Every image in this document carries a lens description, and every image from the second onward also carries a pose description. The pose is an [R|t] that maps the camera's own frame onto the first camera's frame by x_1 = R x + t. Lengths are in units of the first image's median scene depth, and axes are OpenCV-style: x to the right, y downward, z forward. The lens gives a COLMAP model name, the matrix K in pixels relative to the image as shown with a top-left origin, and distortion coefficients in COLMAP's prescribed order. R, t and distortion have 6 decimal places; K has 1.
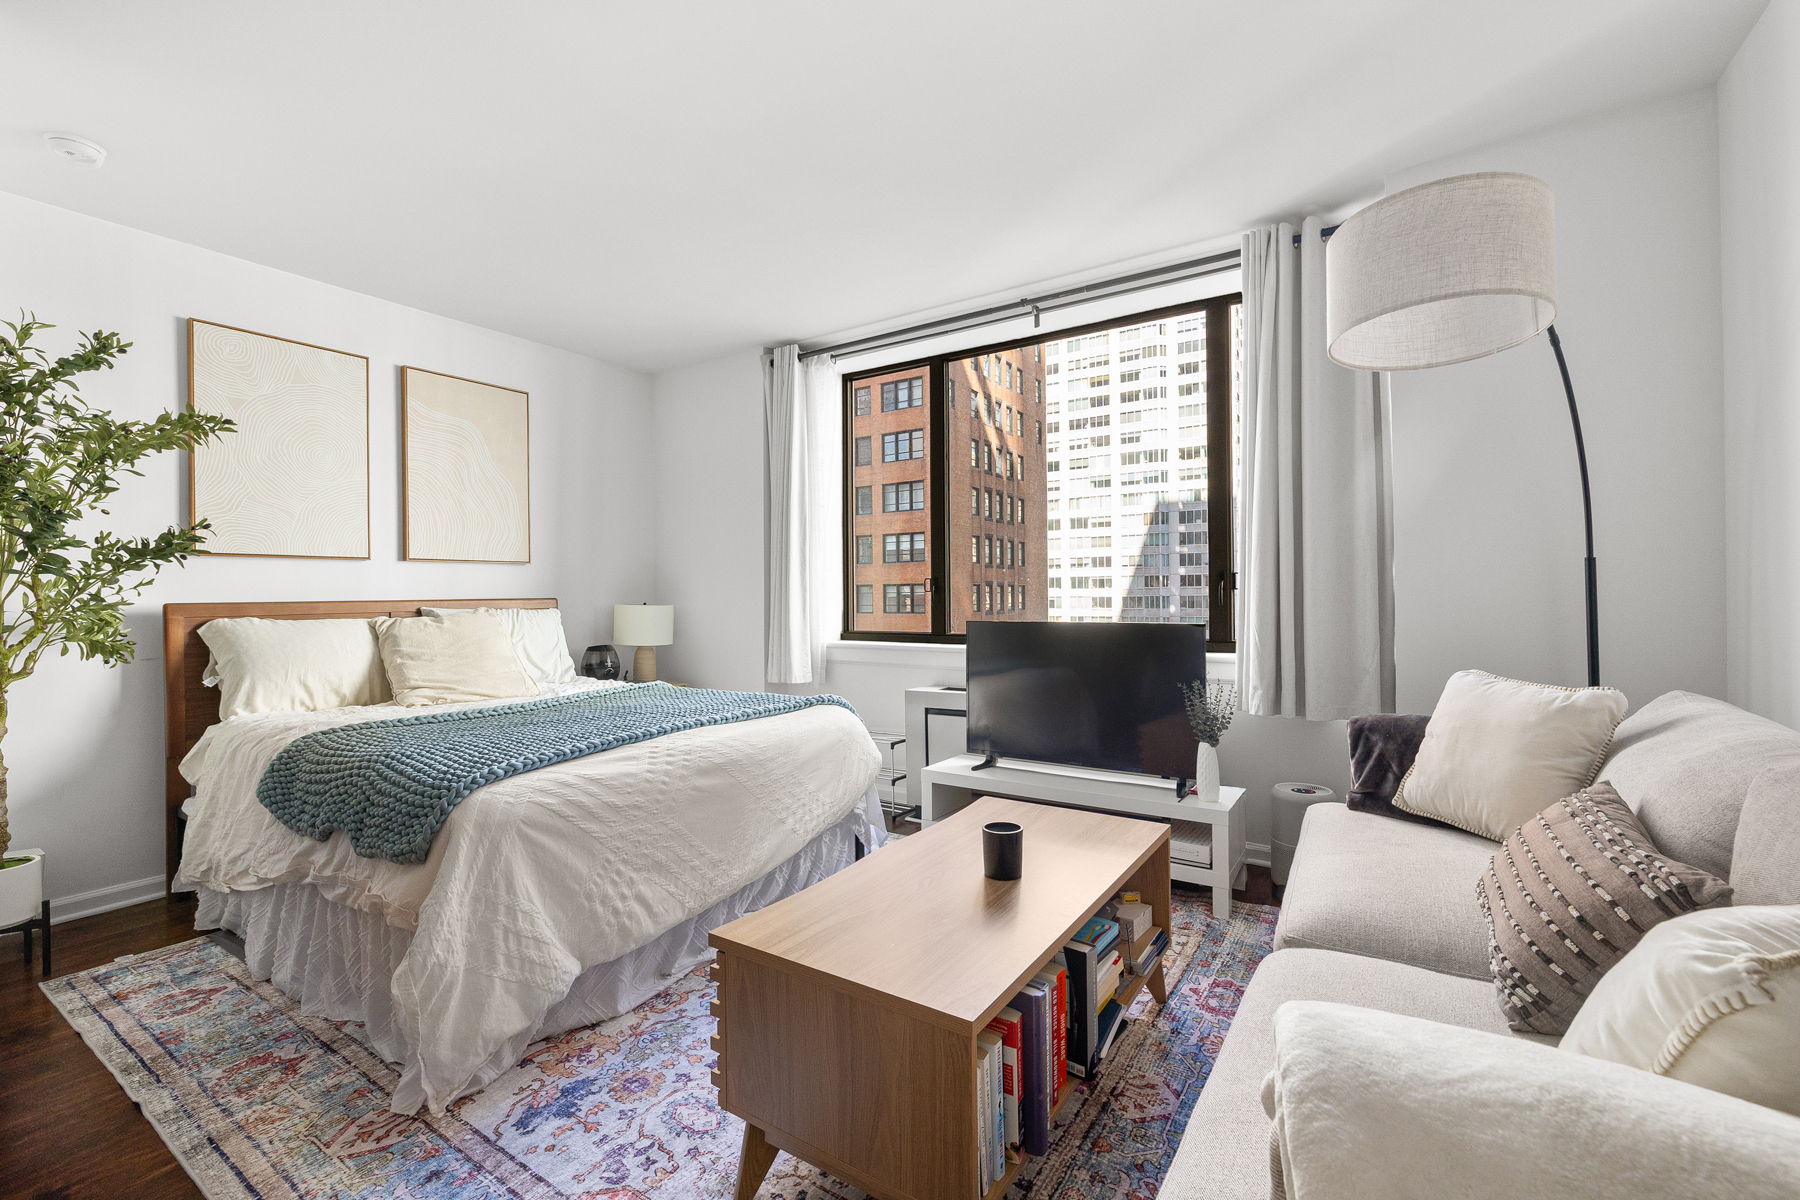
lens RADIAL K [[764.6, 0, 900.1], [0, 764.6, 594.0], [0, 0, 1]] dist [-0.000097, 0.000012]
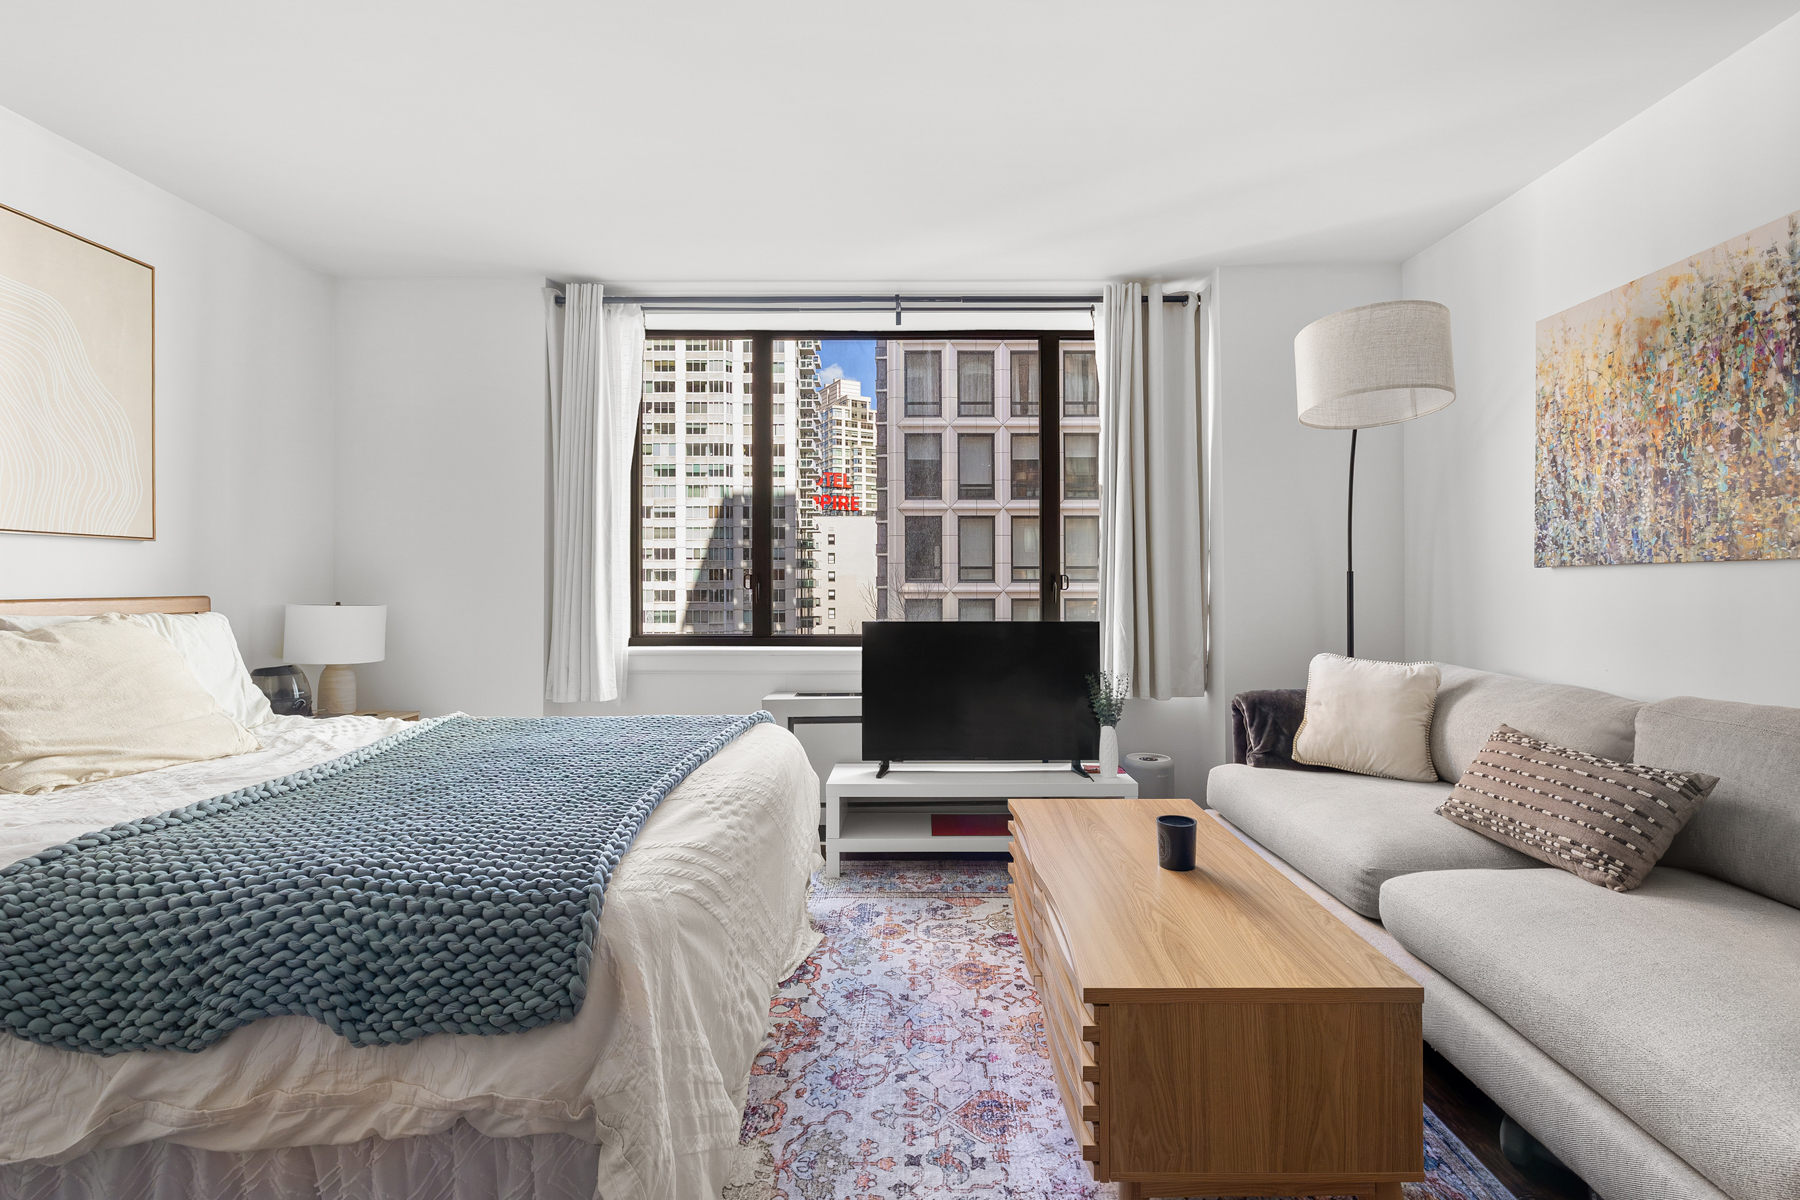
lens RADIAL K [[780.3, 0, 921.4], [0, 780.3, 581.1], [0, 0, 1]] dist [0.001782, 0.000362]
pose [[0.833792, 0.011607, 0.551957, -0.335565], [-0.007394, 0.999924, -0.009859, -0.005316], [-0.552029, 0.004139, 0.833814, 0.130448]]
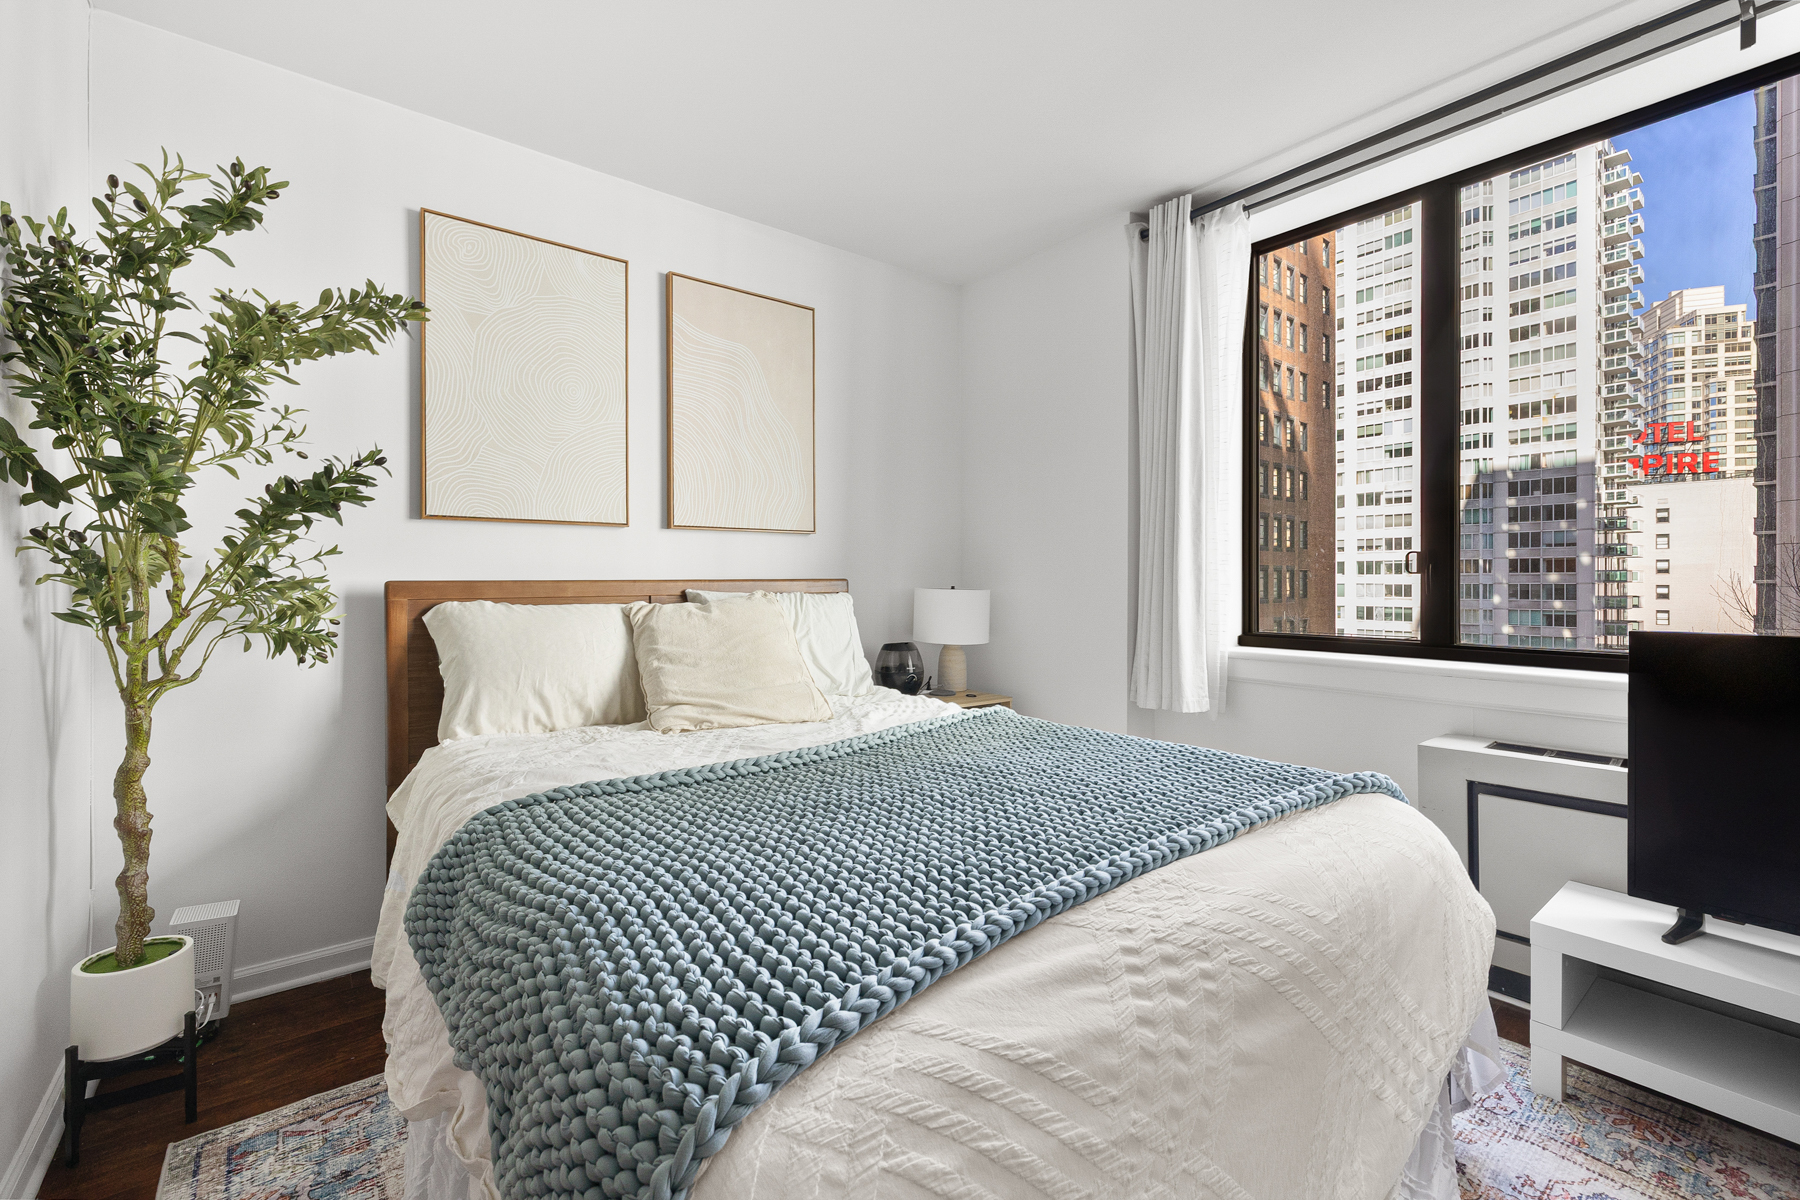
lens RADIAL K [[759.5, 0, 893.8], [0, 759.5, 583.6], [0, 0, 1]] dist [0.000662, 0.000088]
pose [[0.948724, 0.009910, -0.315951, -0.182380], [-0.007623, 0.999935, 0.008474, 0.003426], [0.316014, -0.005631, 0.948738, 0.329165]]
